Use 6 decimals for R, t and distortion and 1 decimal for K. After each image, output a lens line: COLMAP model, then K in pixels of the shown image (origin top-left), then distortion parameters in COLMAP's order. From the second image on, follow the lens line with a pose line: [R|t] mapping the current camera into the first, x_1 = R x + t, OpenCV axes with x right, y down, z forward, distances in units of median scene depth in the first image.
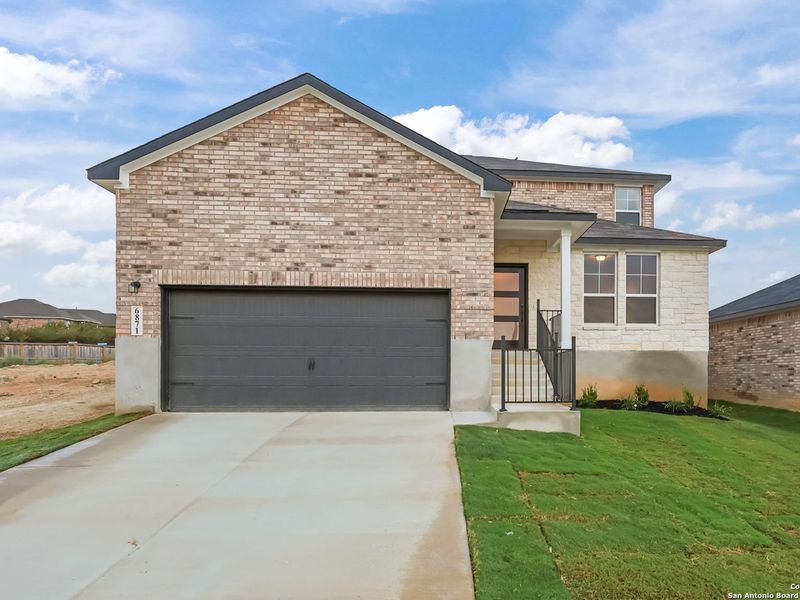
lens RADIAL K [[655.6, 0, 400.2], [0, 655.6, 332.5], [0, 0, 1]] dist [-0.003136, -0.004724]
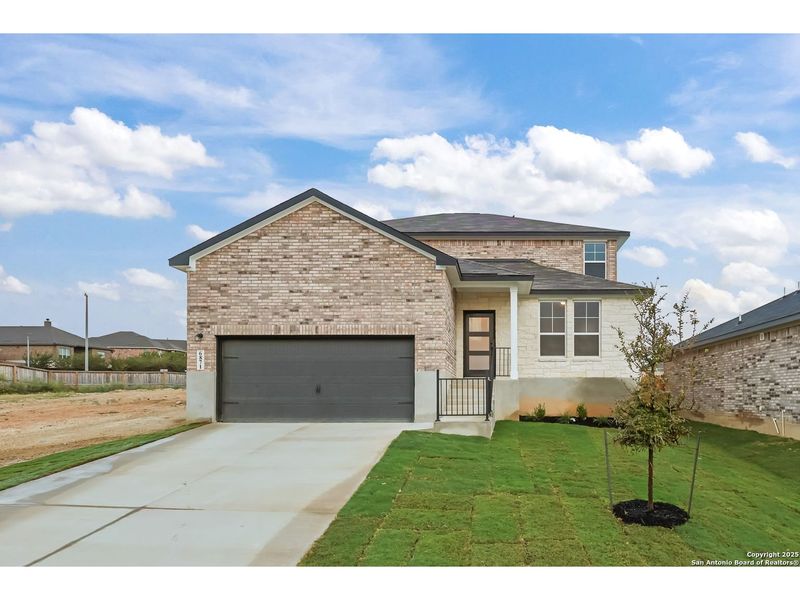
lens RADIAL K [[655.6, 0, 400.2], [0, 655.6, 332.5], [0, 0, 1]] dist [-0.003136, -0.004724]
pose [[0.992685, -0.013187, -0.120010, 0.215934], [0.008954, 0.999321, -0.035747, -0.022540], [0.120400, 0.034410, 0.992129, -0.399953]]
